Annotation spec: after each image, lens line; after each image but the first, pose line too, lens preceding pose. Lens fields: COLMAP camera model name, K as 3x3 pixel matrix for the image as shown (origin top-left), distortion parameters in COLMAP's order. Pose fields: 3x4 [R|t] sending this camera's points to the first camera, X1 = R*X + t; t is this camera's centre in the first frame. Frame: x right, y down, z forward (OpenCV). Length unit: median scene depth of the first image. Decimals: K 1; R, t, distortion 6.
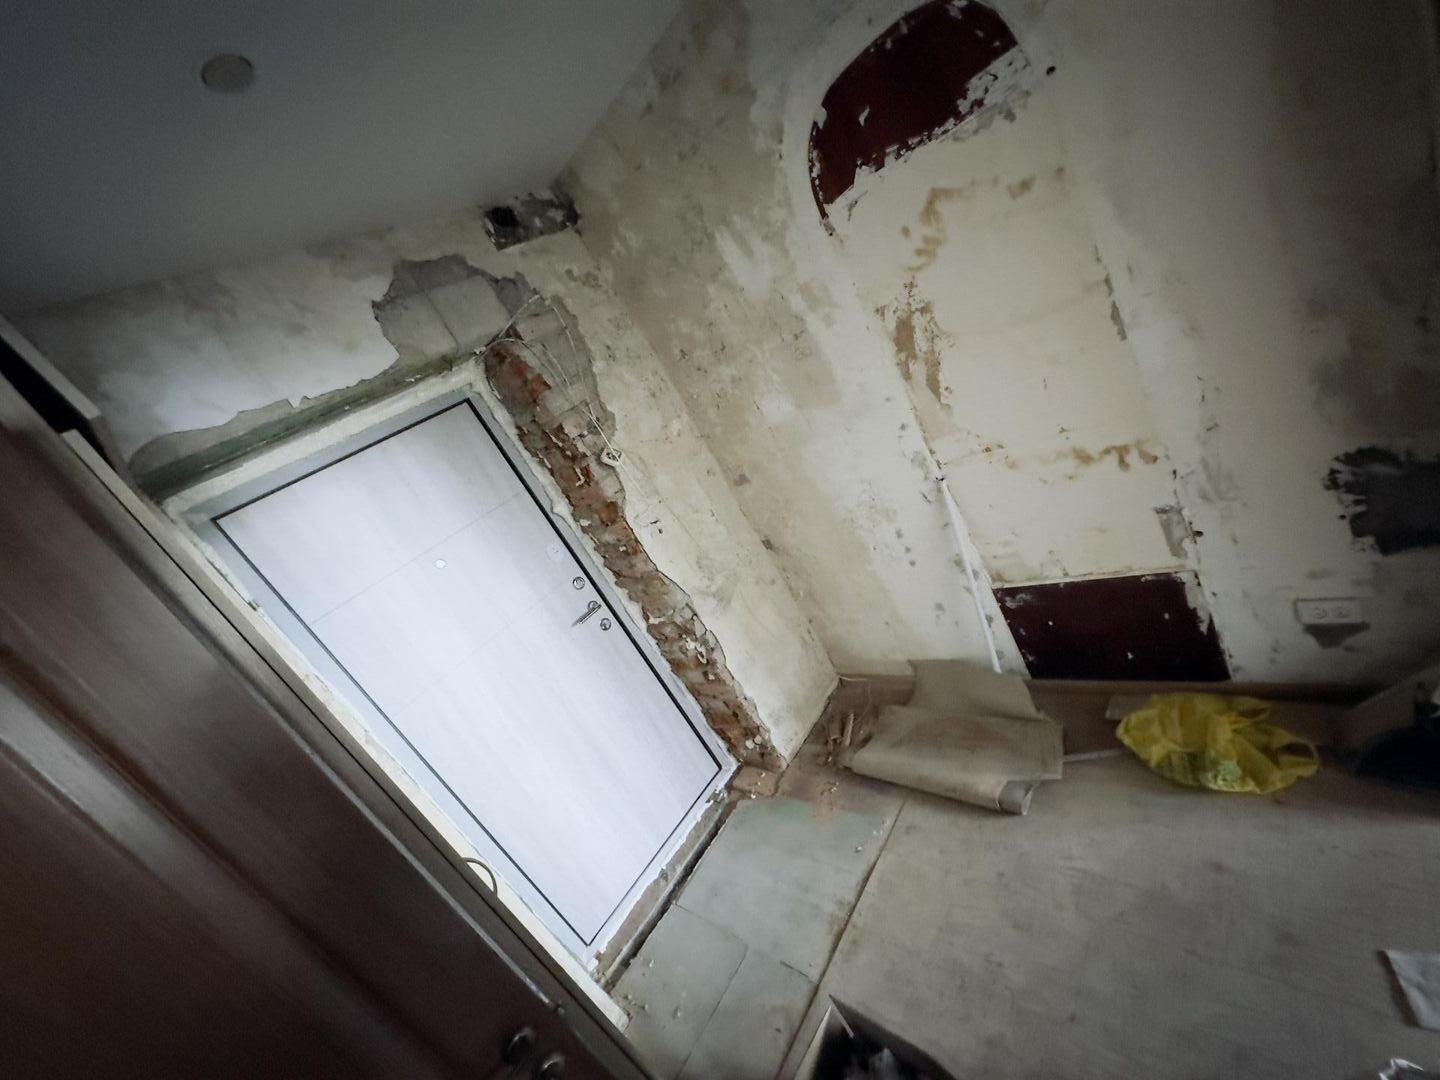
lens RADIAL K [[574.0, 0, 720.0], [0, 574.0, 540.0], [0, 0, 1]] dist [-0.000553, 0.000111]
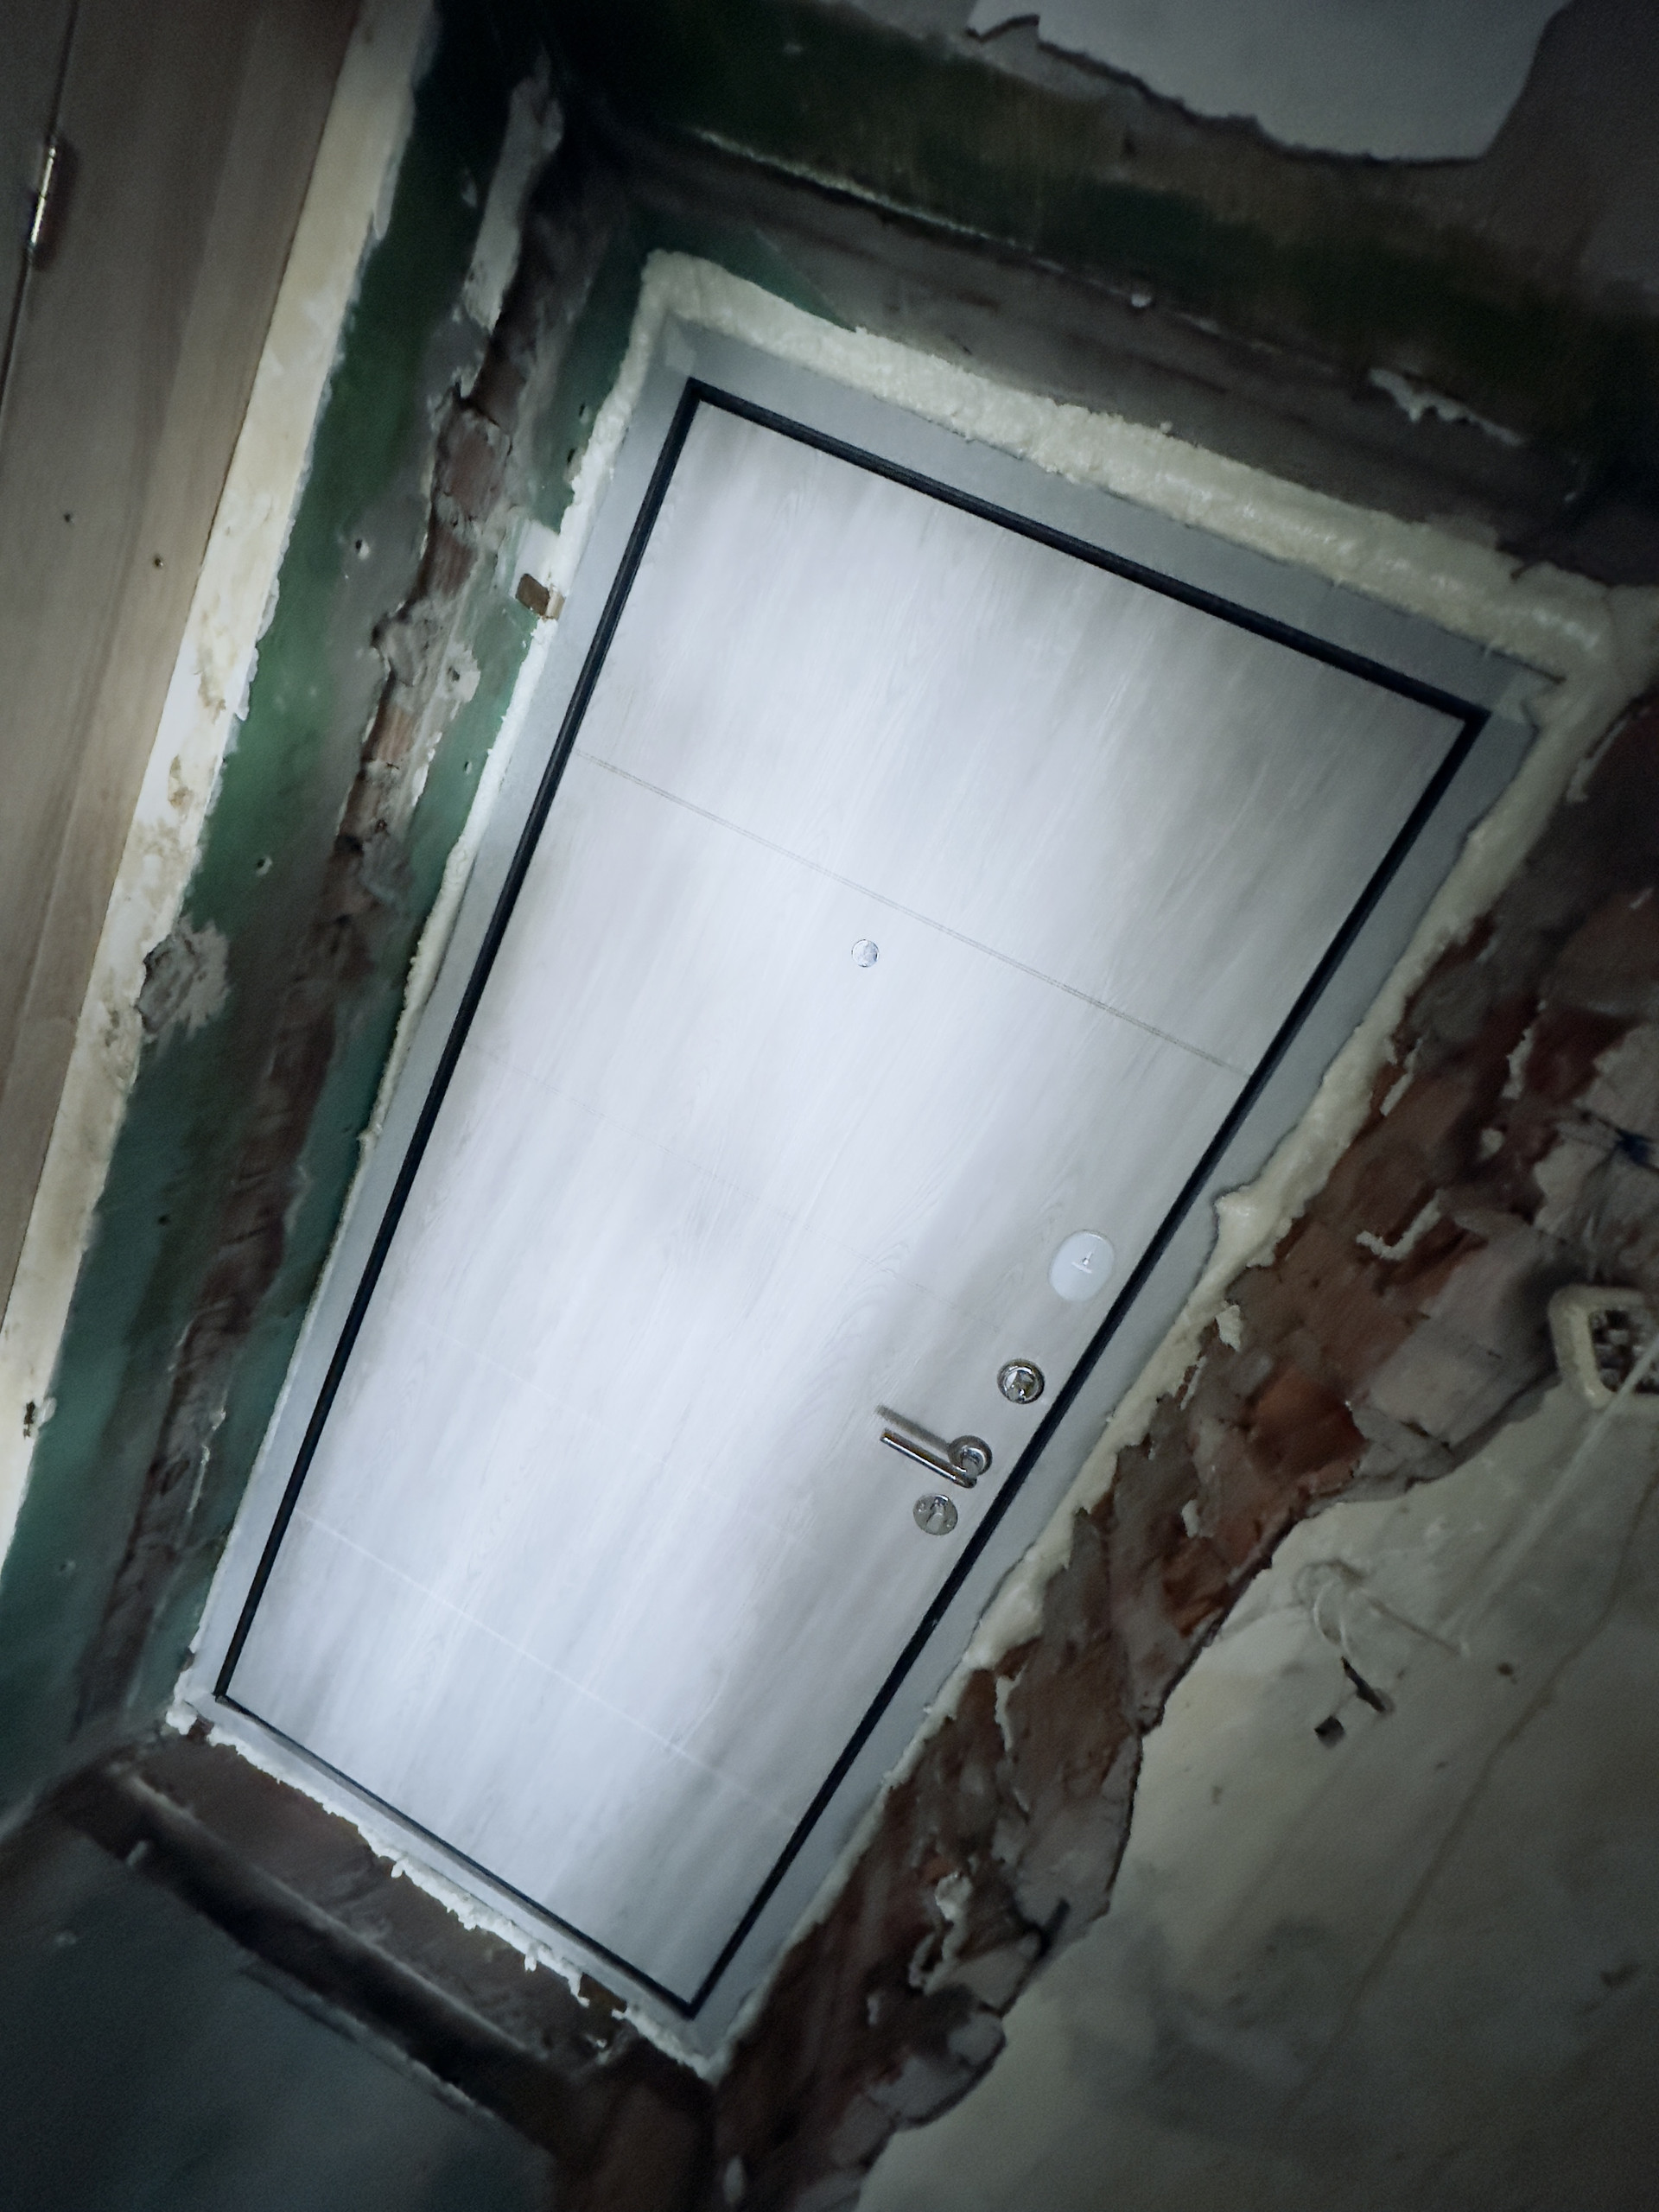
lens RADIAL K [[881.8, 0, 823.5], [0, 881.8, 1108.2], [0, 0, 1]] dist [-0.000553, 0.000111]
pose [[0.168261, 0.799748, -0.576274, -0.130666], [-0.801973, 0.450992, 0.391722, -0.088672], [0.573174, 0.396244, 0.717260, 0.634870]]
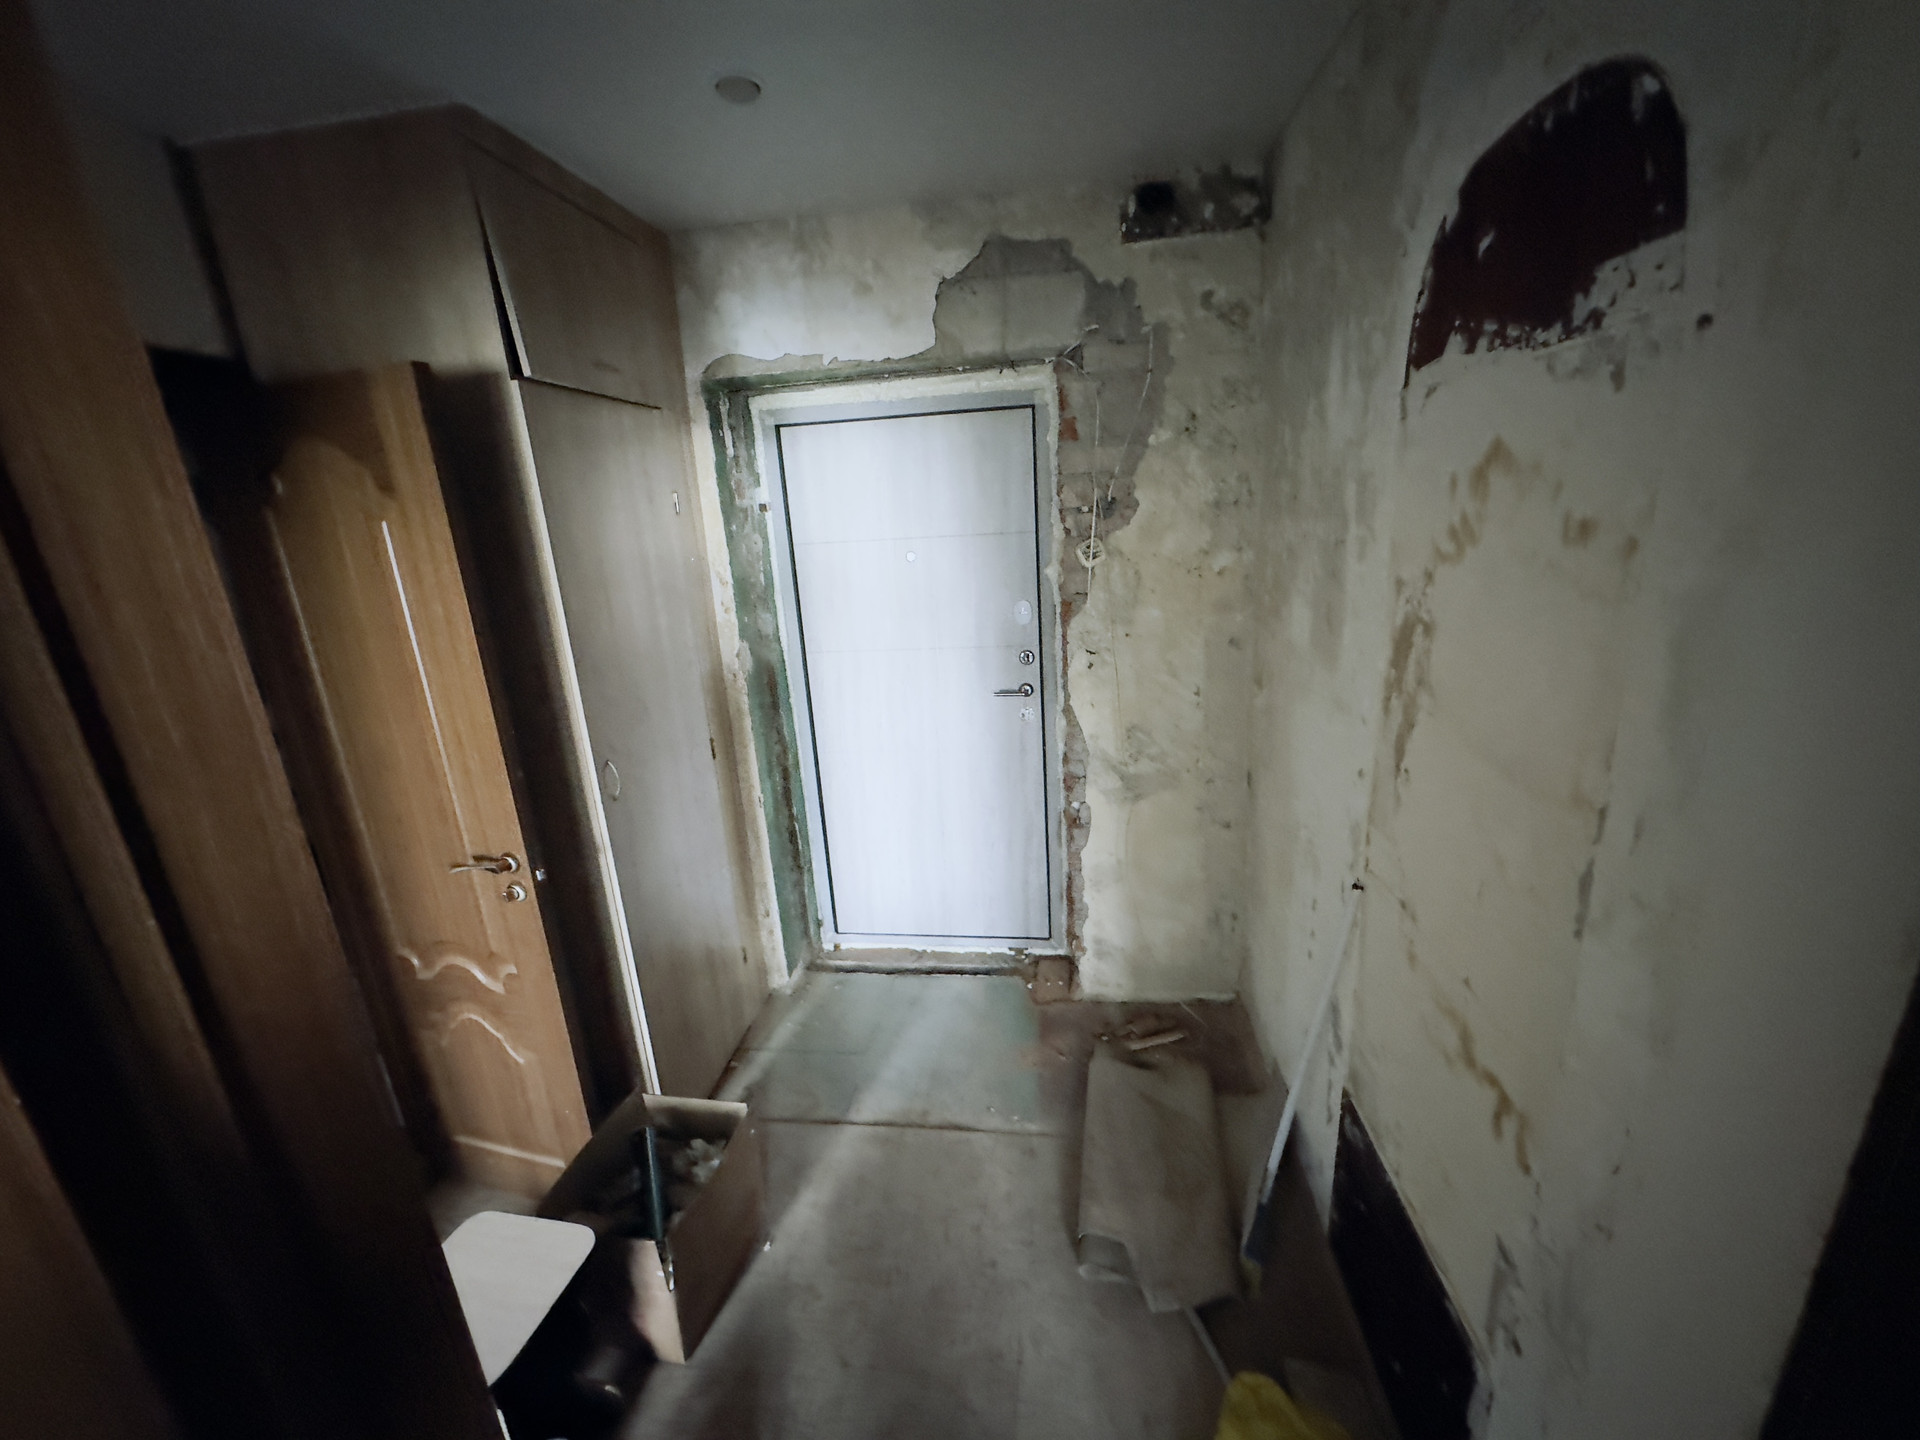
lens RADIAL K [[765.4, 0, 960.0], [0, 765.4, 720.0], [0, 0, 1]] dist [-0.000553, 0.000111]
pose [[0.516781, 0.643256, -0.564942, 0.449672], [-0.473587, 0.764522, 0.437288, -0.337413], [0.713199, 0.041567, 0.699728, 0.150157]]
